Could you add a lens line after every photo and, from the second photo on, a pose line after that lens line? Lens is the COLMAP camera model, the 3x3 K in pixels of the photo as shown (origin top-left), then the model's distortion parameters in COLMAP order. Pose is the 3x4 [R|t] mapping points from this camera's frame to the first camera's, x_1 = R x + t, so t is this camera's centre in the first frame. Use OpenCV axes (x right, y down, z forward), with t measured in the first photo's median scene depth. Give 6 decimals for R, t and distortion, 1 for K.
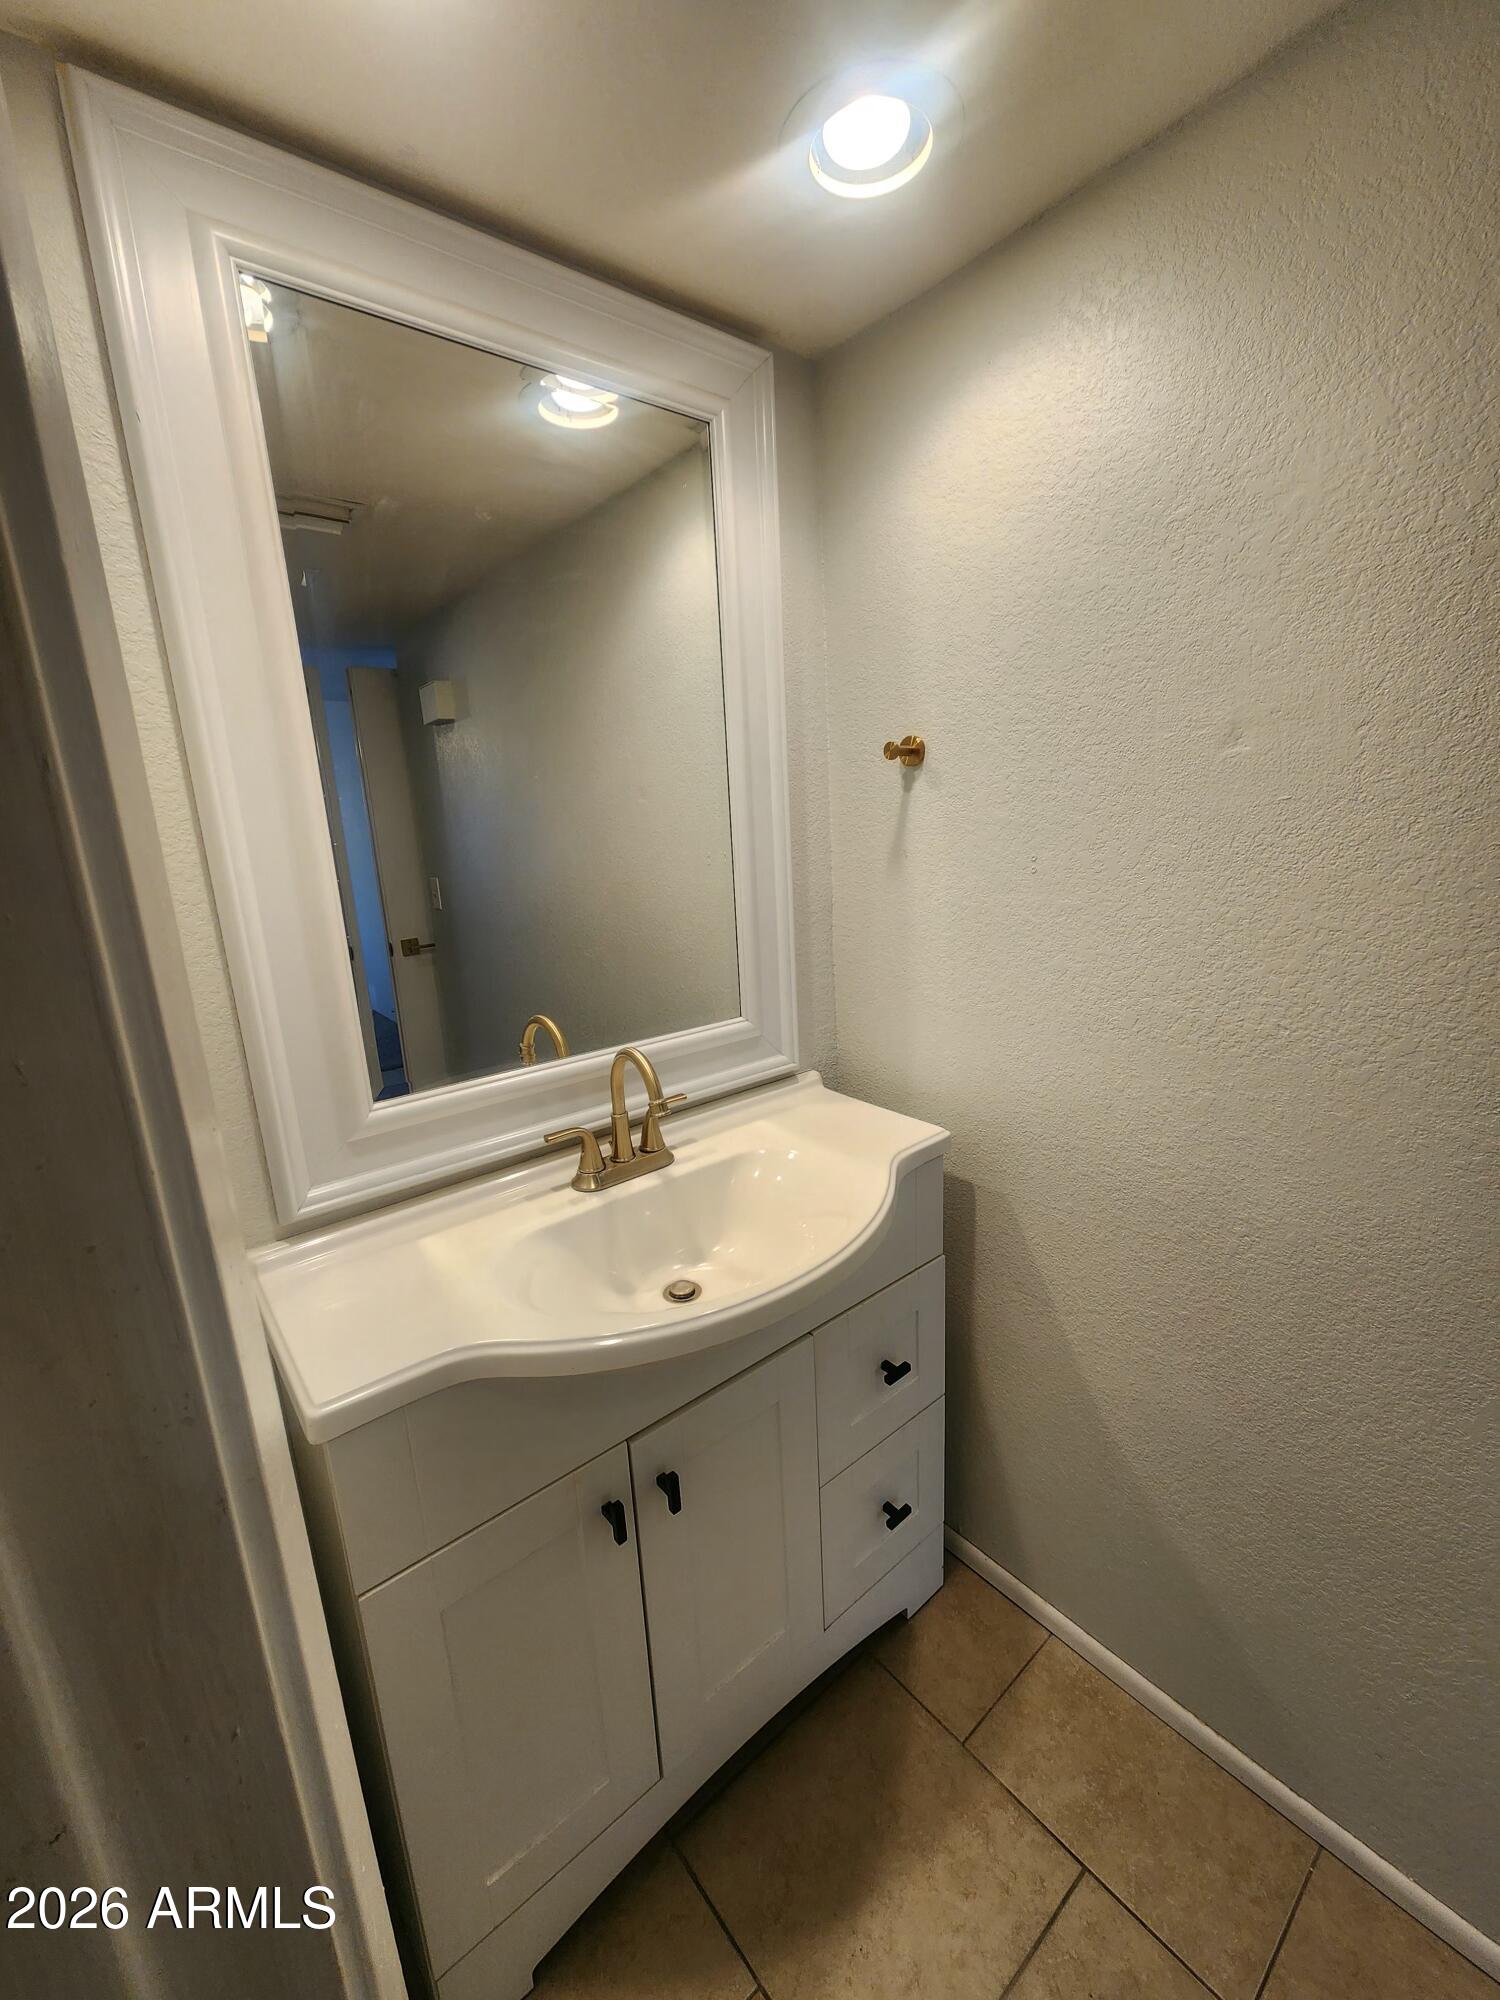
lens RADIAL K [[813.6, 0, 746.6], [0, 813.6, 998.9], [0, 0, 1]] dist [0.007976, -0.001862]
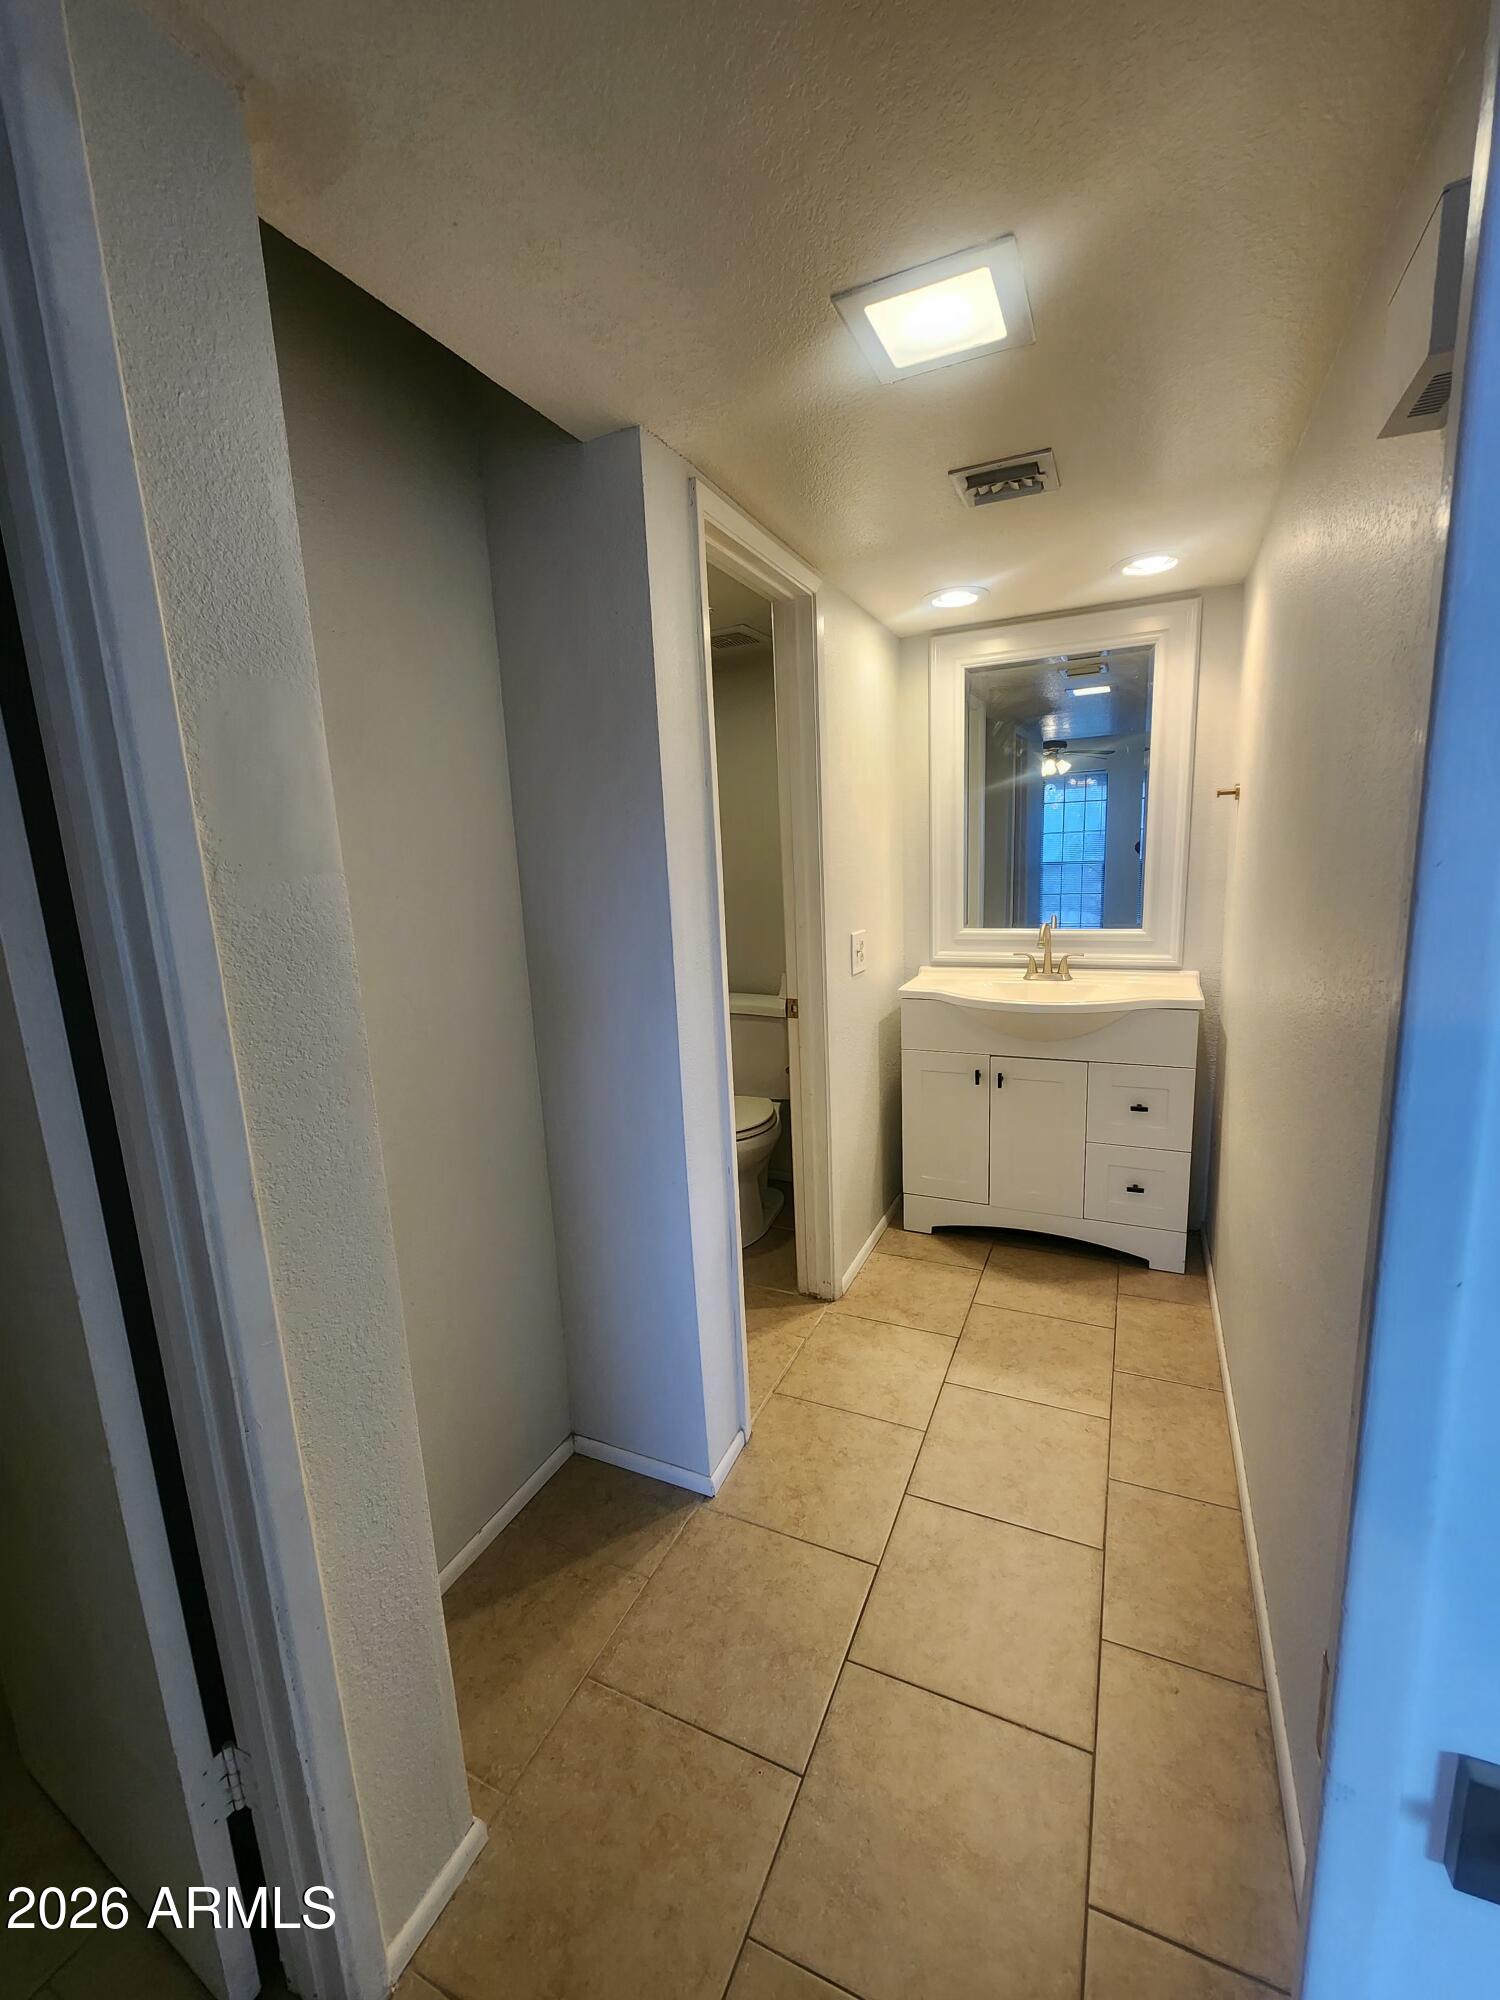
lens RADIAL K [[813.6, 0, 759.8], [0, 813.6, 1001.7], [0, 0, 1]] dist [0.007976, -0.001862]
pose [[0.429443, 0.200211, -0.880622, 1.606865], [-0.180573, 0.974461, 0.133487, 0.114322], [0.884857, 0.101692, 0.454628, -0.808682]]
